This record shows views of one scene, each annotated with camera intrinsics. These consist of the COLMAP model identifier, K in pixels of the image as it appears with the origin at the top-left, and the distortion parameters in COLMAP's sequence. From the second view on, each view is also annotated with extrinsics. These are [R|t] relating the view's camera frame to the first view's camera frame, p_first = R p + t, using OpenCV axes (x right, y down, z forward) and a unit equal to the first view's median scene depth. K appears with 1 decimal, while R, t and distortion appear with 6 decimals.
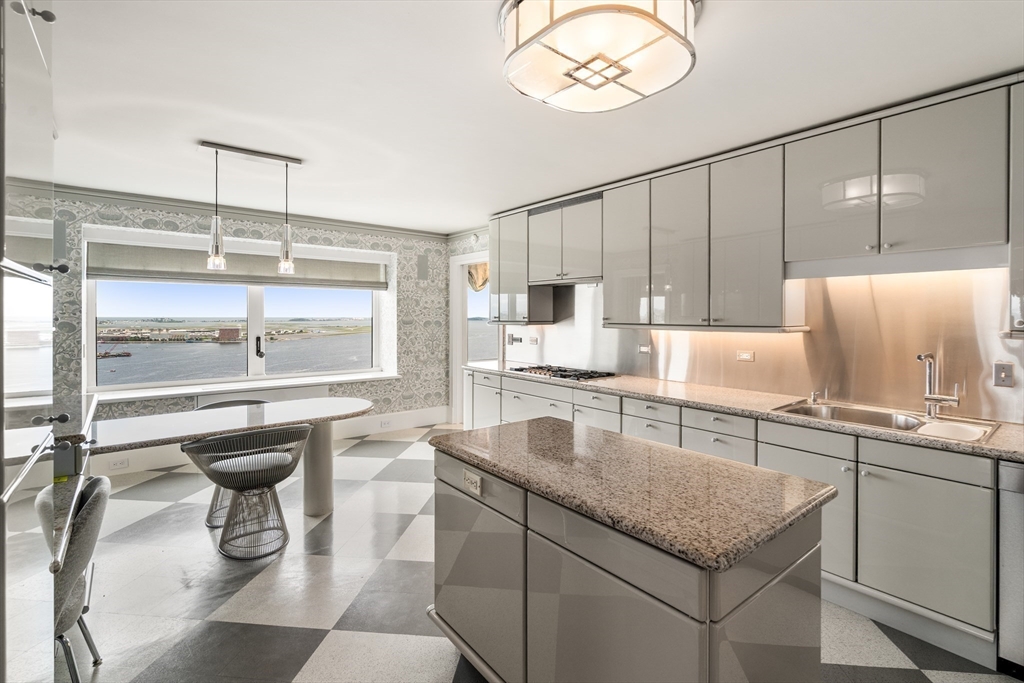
lens RADIAL K [[472.3, 0, 527.3], [0, 472.3, 316.8], [0, 0, 1]] dist [0.001122, -0.000158]
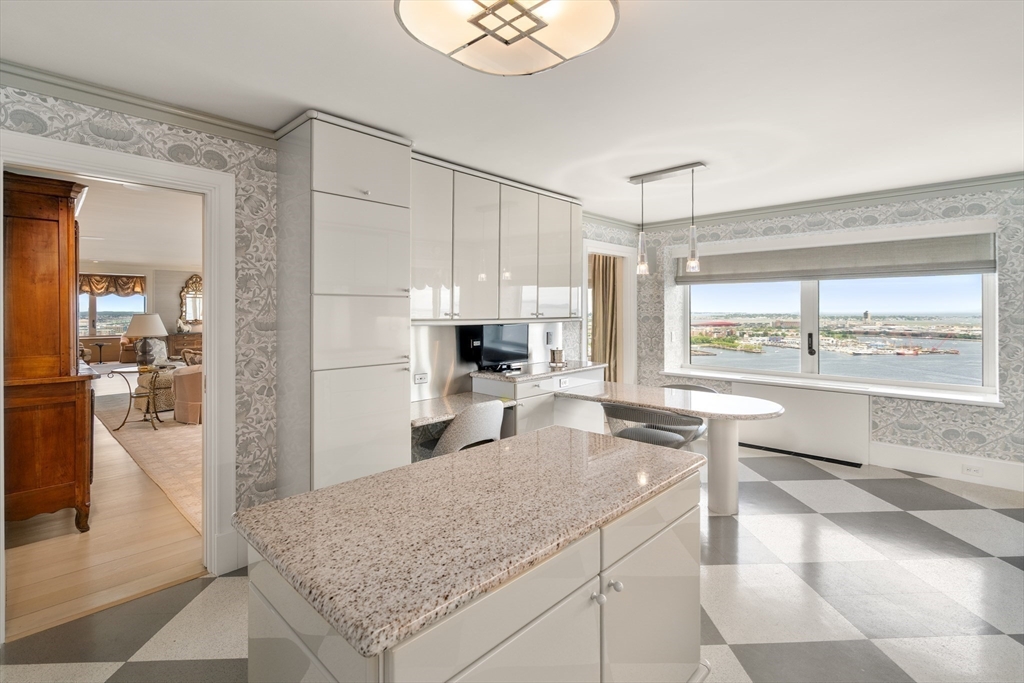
lens RADIAL K [[472.3, 0, 517.5], [0, 472.3, 314.0], [0, 0, 1]] dist [0.001122, -0.000158]
pose [[0.127257, 0.004270, -0.991861, 0.497472], [0.000170, 0.999991, 0.004327, -0.000792], [0.991870, -0.000719, 0.127255, 0.458804]]
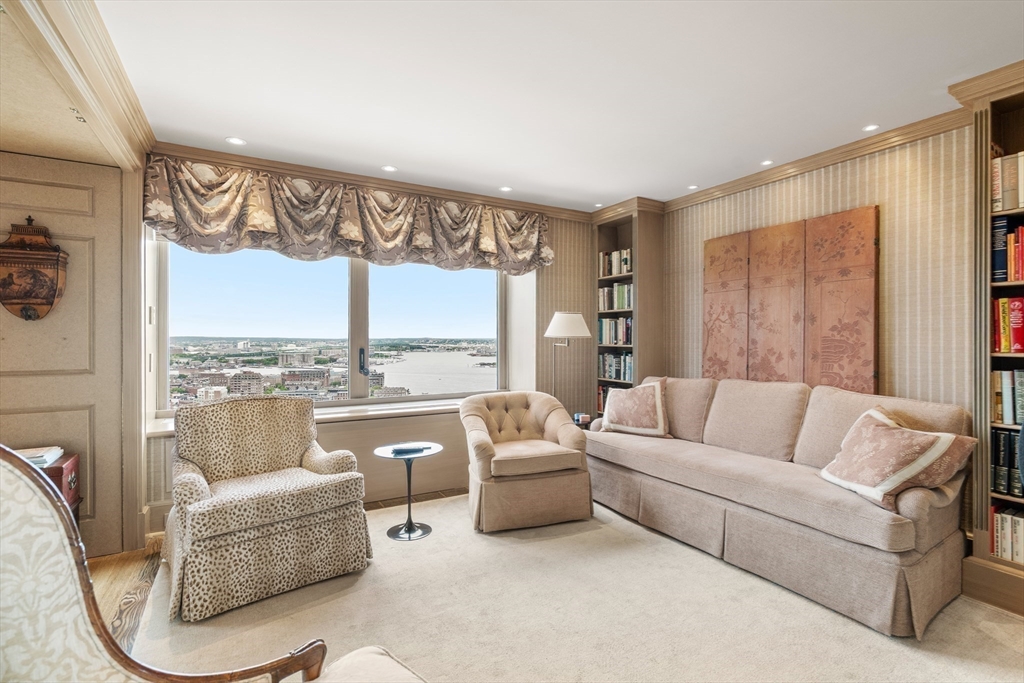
lens RADIAL K [[472.3, 0, 510.8], [0, 472.3, 335.3], [0, 0, 1]] dist [0.001122, -0.000158]
pose [[-0.176252, -0.007480, -0.984317, 0.280647], [-0.001021, 0.999972, -0.007416, 0.001983], [0.984345, -0.000302, -0.176255, 0.297045]]
